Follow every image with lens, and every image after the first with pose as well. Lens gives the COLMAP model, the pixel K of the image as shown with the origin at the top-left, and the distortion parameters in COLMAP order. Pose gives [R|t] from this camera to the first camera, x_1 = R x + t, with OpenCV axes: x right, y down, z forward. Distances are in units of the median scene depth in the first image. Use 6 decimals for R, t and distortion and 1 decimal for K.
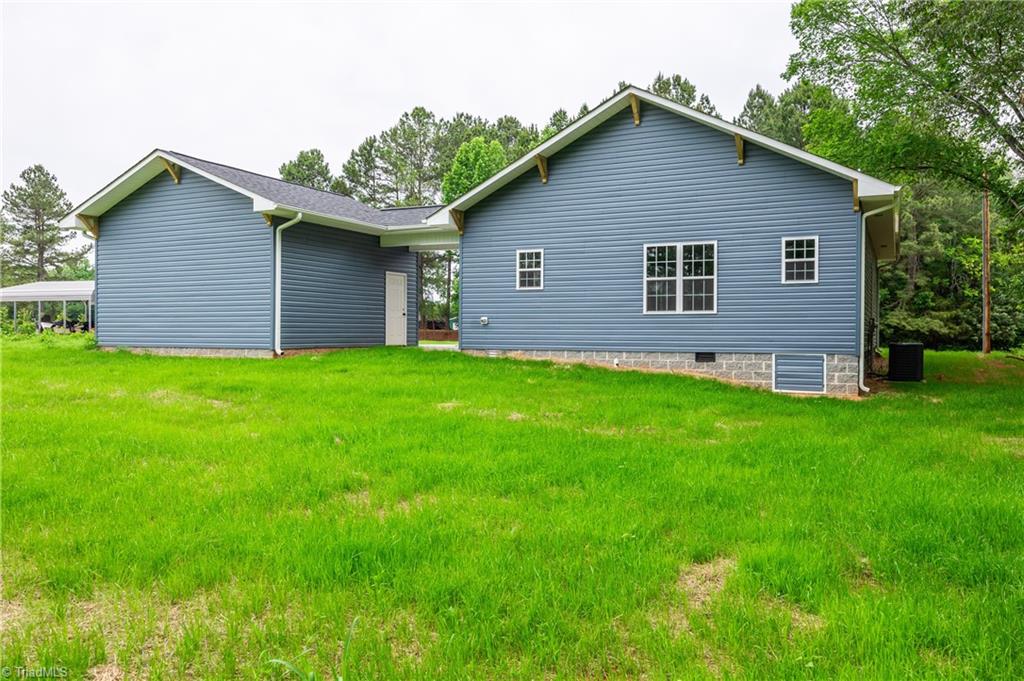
lens RADIAL K [[781.1, 0, 512.0], [0, 781.1, 340.5], [0, 0, 1]] dist [0.000157, 0.000981]
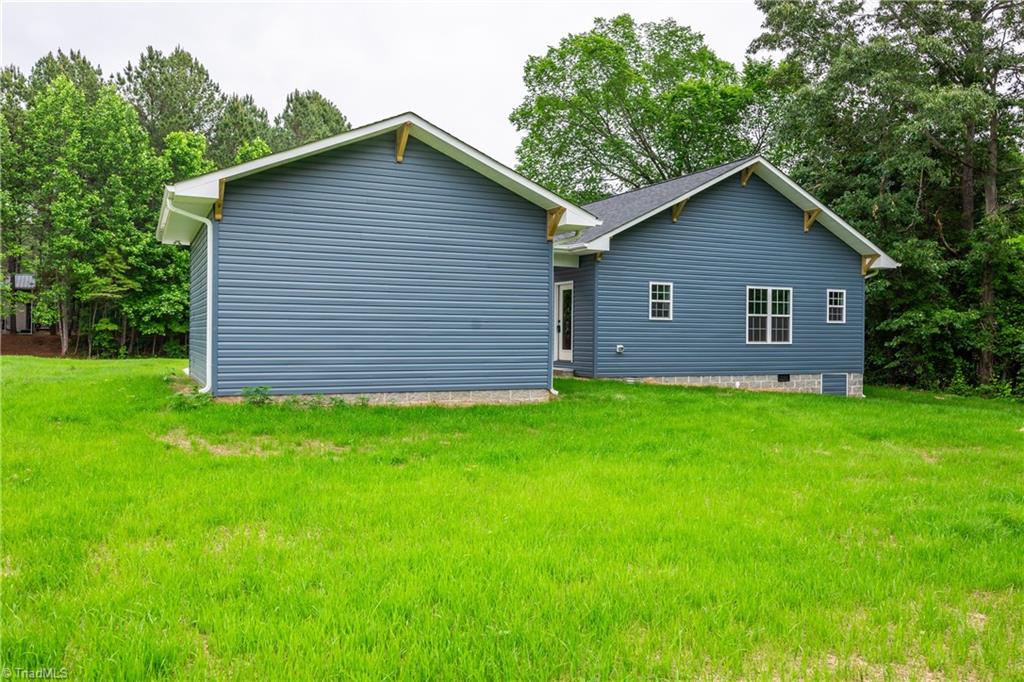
lens RADIAL K [[791.4, 0, 512.0], [0, 791.4, 341.0], [0, 0, 1]] dist [-0.004723, -0.002448]
pose [[0.633665, -0.005301, 0.773589, -1.007947], [0.000617, 0.999980, 0.006347, -0.046242], [-0.773607, -0.003544, 0.633656, 0.506076]]
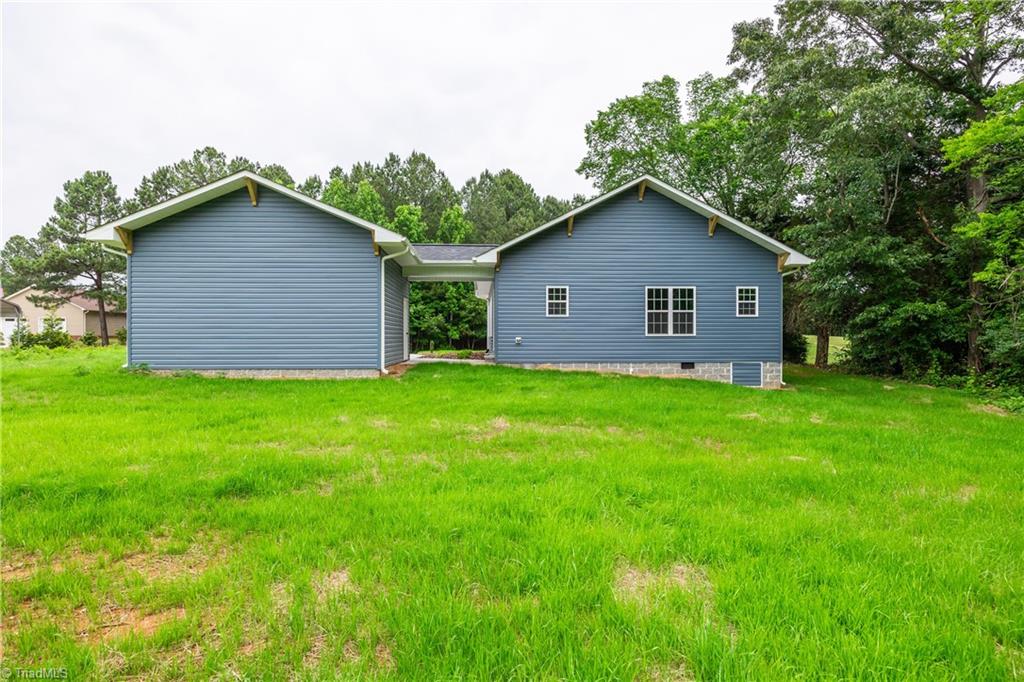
lens RADIAL K [[560.9, 0, 512.0], [0, 560.9, 341.0], [0, 0, 1]] dist [-0.002677, 0.000620]
pose [[0.875739, -0.008029, 0.482717, -0.532630], [0.009072, 0.999959, 0.000174, -0.026949], [-0.482699, 0.004227, 0.875776, 0.229448]]
